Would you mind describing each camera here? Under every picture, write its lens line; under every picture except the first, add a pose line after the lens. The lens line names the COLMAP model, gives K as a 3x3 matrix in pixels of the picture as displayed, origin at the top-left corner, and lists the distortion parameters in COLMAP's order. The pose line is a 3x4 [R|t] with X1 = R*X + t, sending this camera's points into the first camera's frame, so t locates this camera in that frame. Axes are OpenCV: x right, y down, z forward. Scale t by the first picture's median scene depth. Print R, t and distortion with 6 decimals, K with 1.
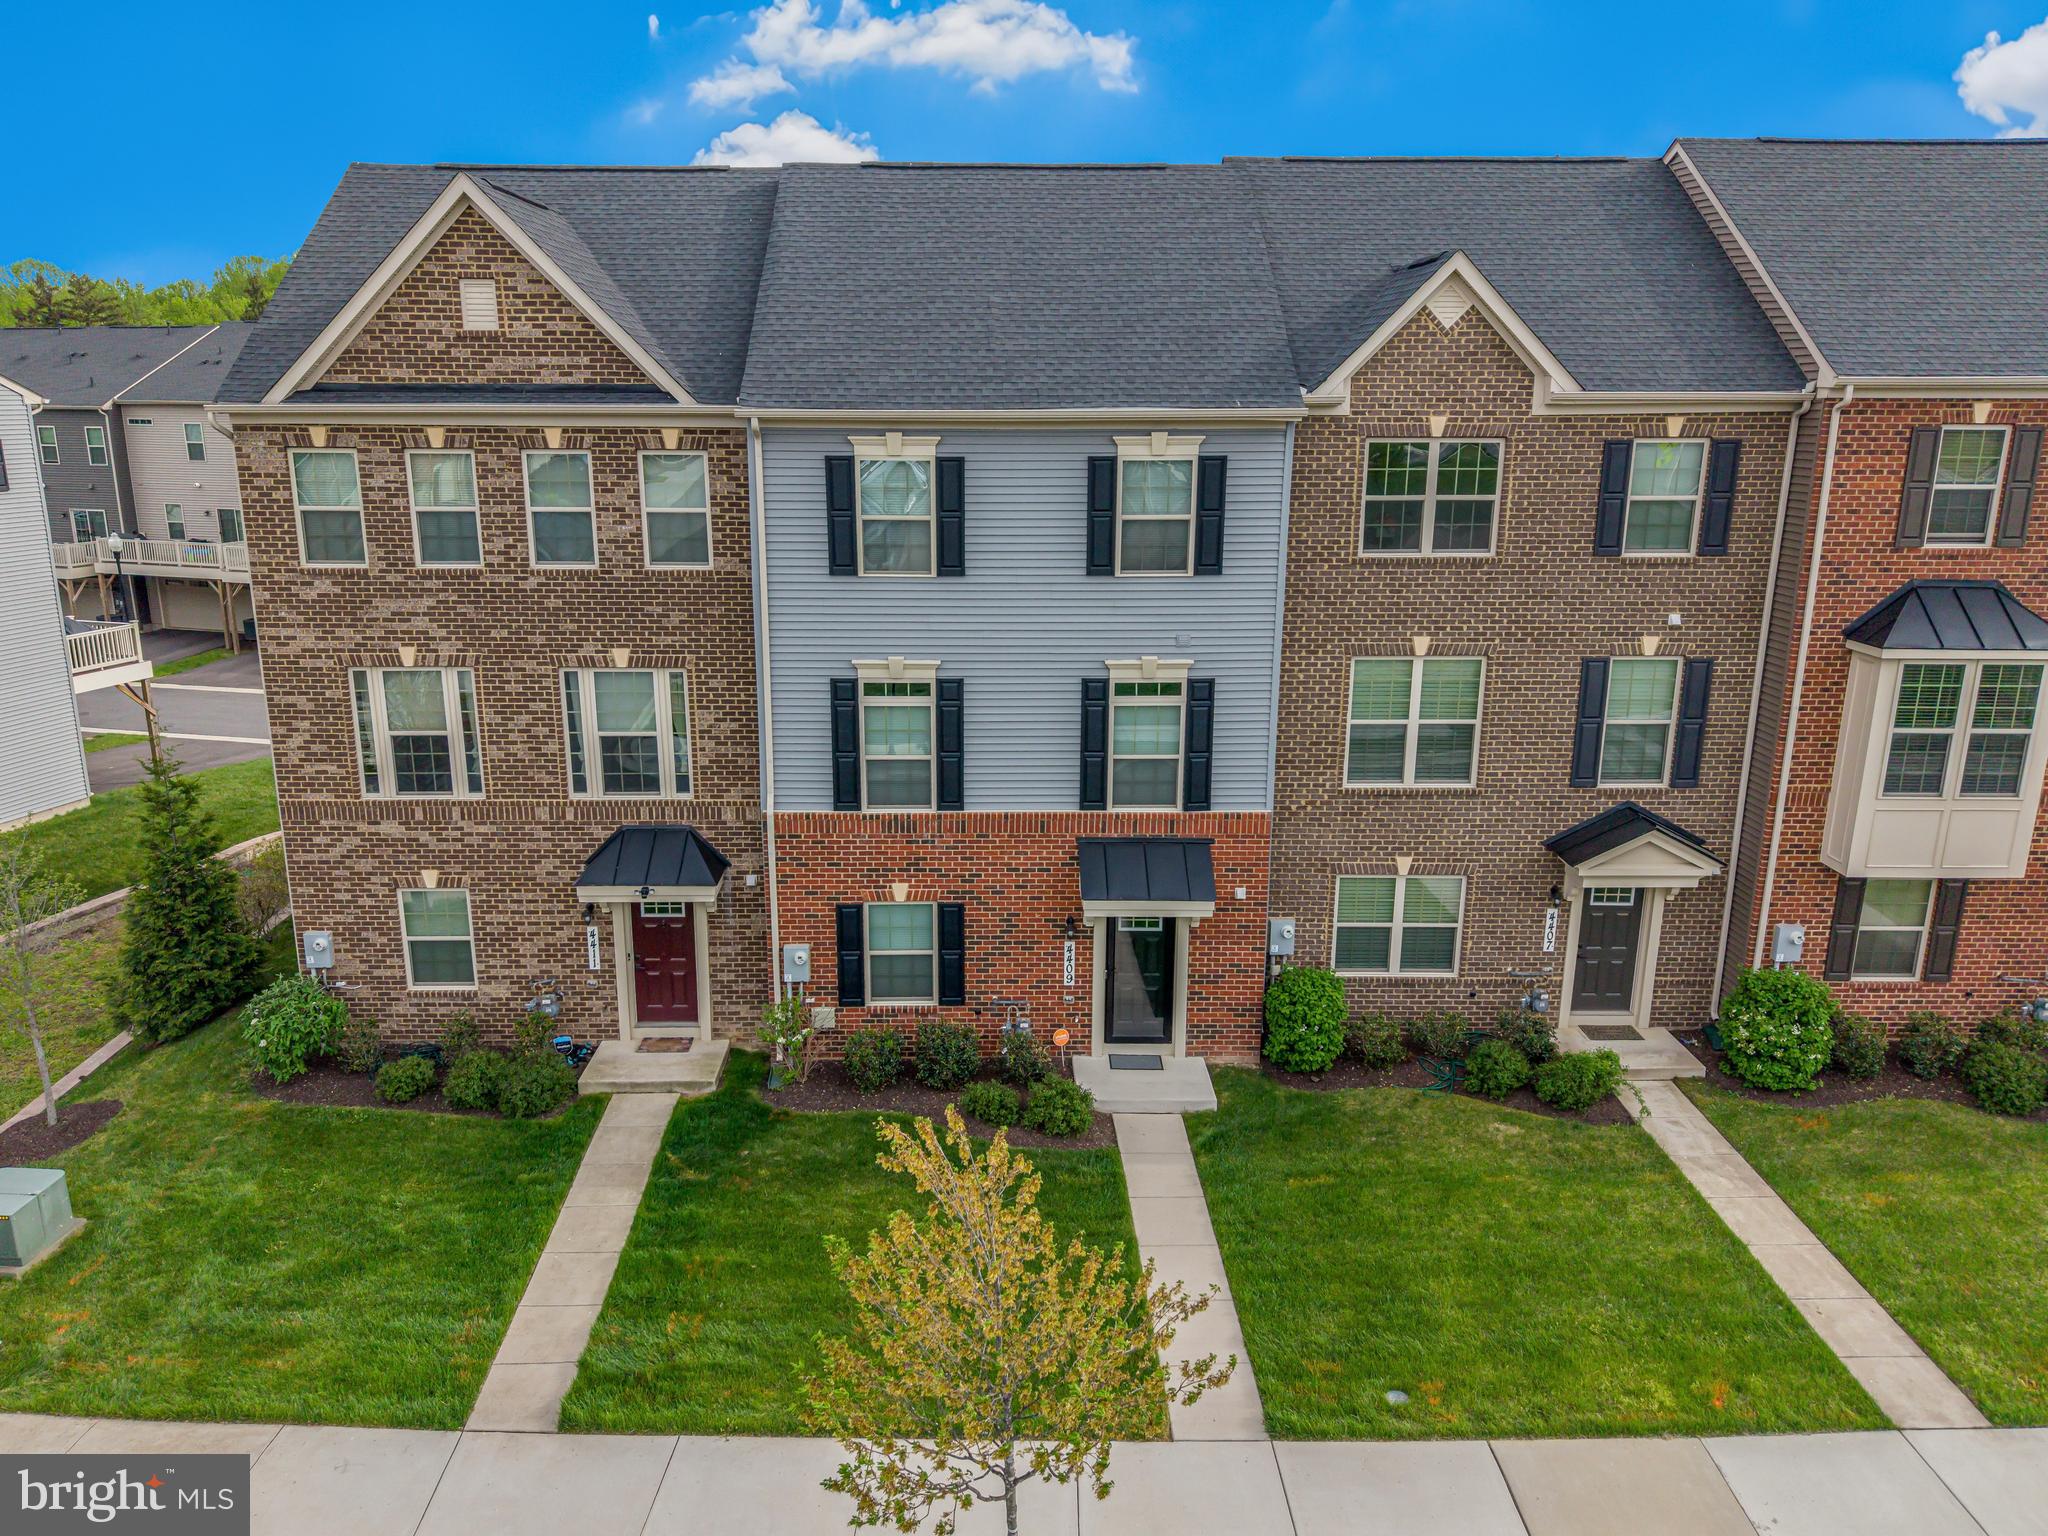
lens RADIAL K [[1446.2, 0, 1042.4], [0, 1446.2, 782.0], [0, 0, 1]] dist [0.009152, -0.005106]
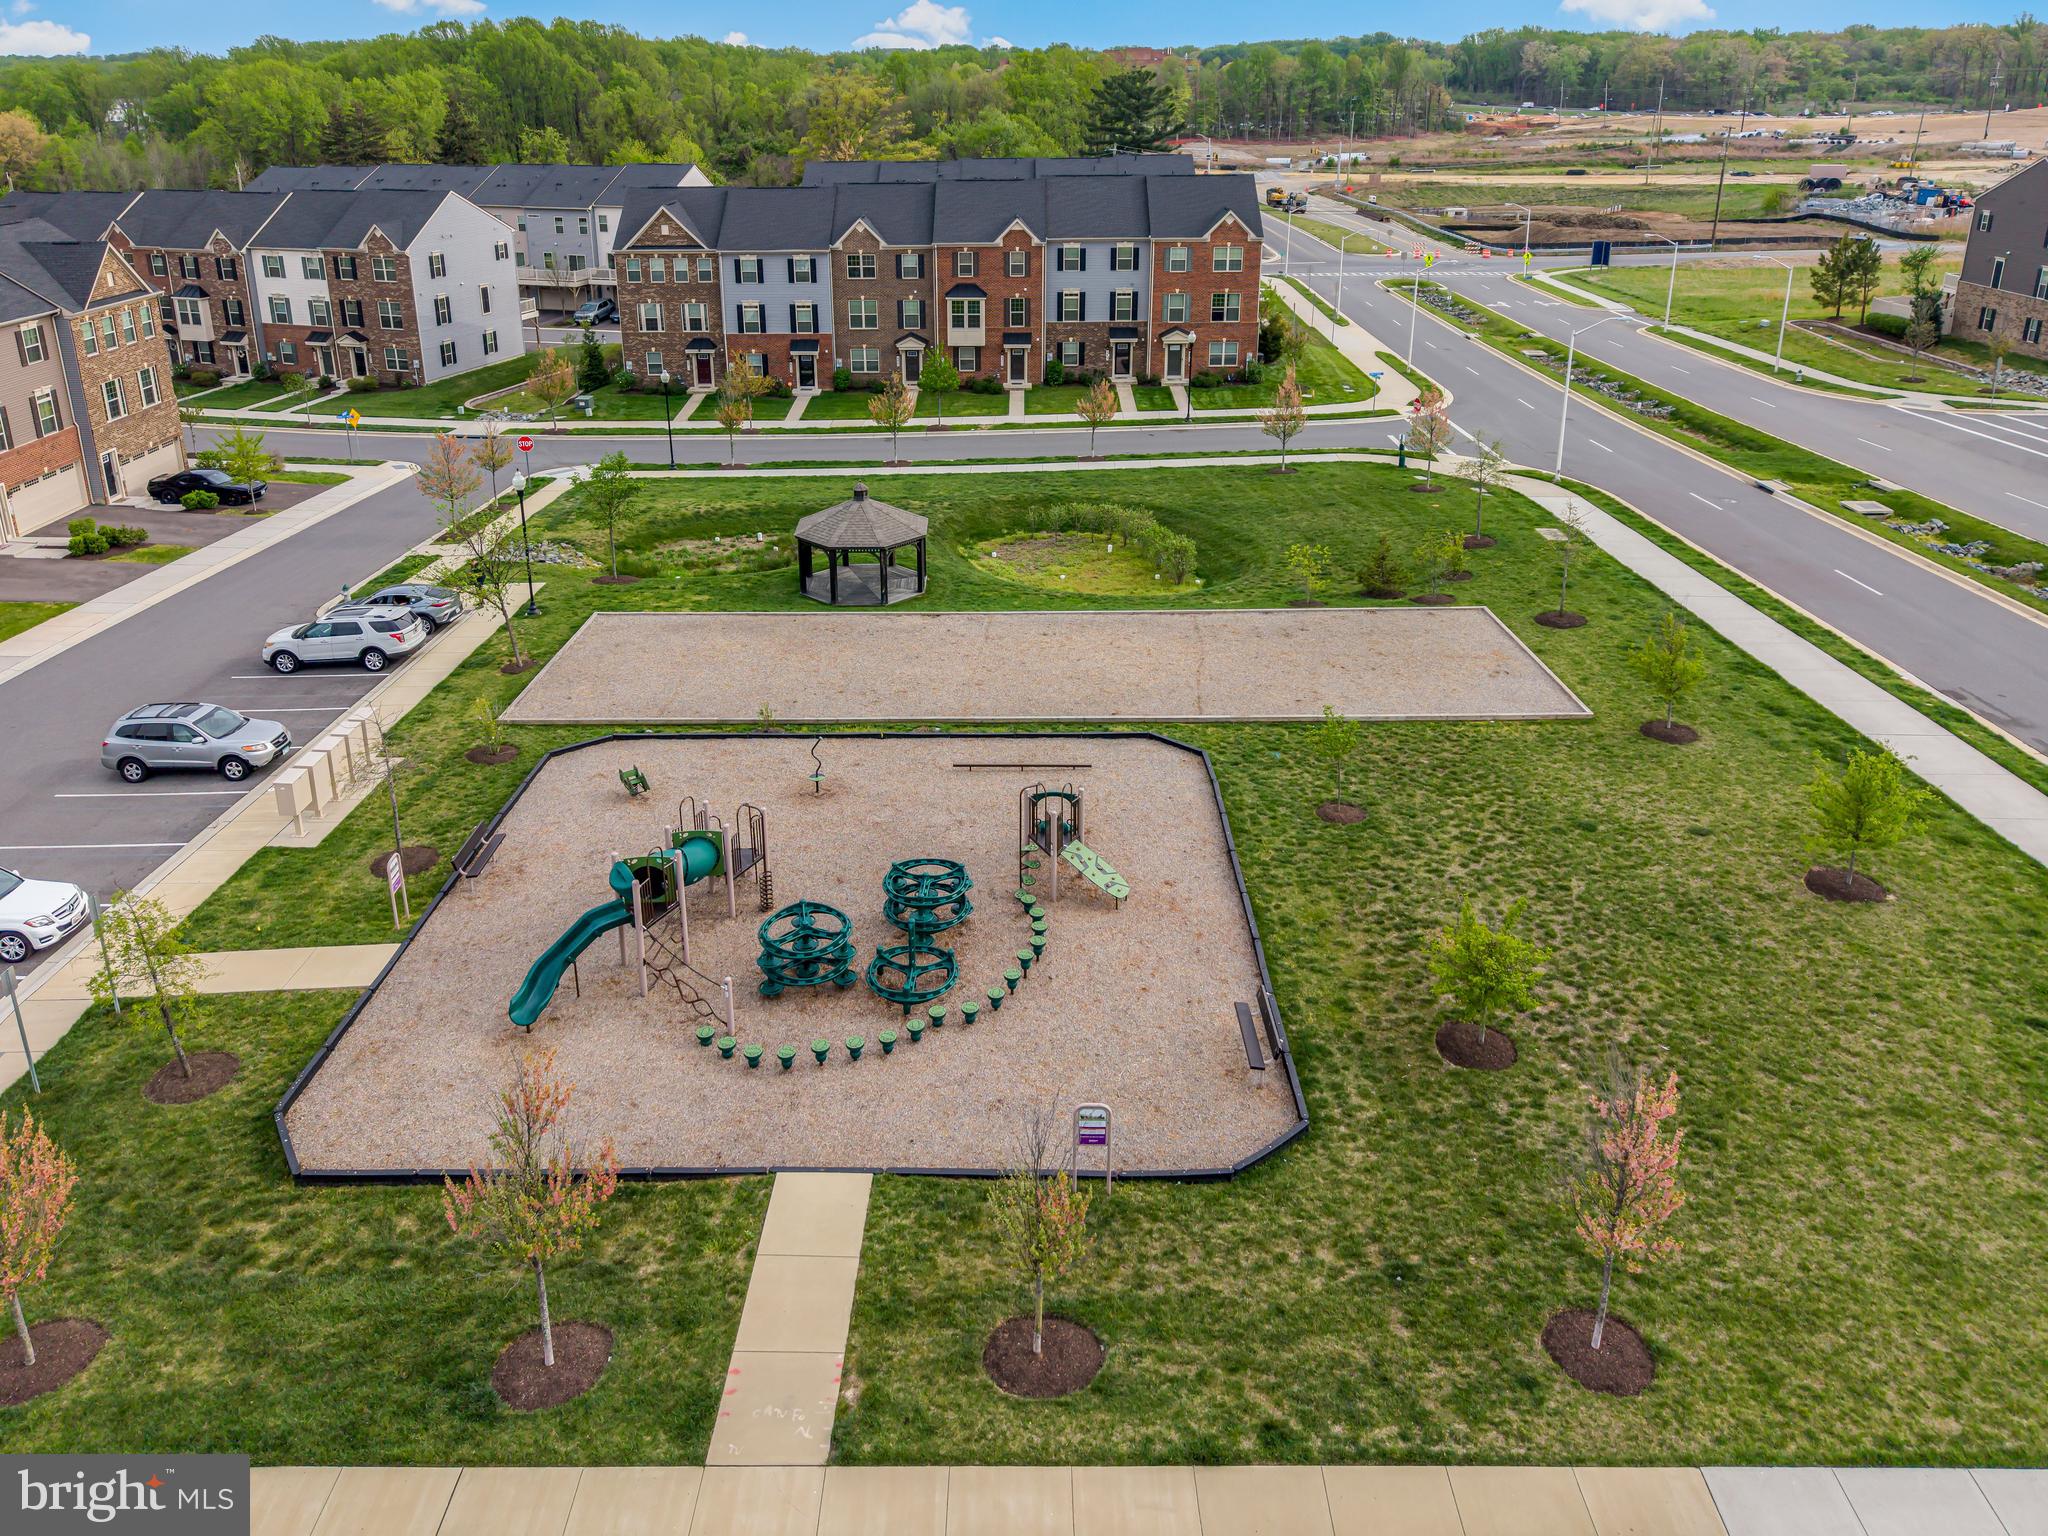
lens RADIAL K [[1451.4, 0, 1051.8], [0, 1451.4, 563.5], [0, 0, 1]] dist [0.017259, 0.000351]
pose [[0.999779, -0.001491, -0.020954, 0.998196], [0.002685, 0.998365, 0.057090, 0.513040], [0.020834, -0.057134, 0.998149, -3.848323]]
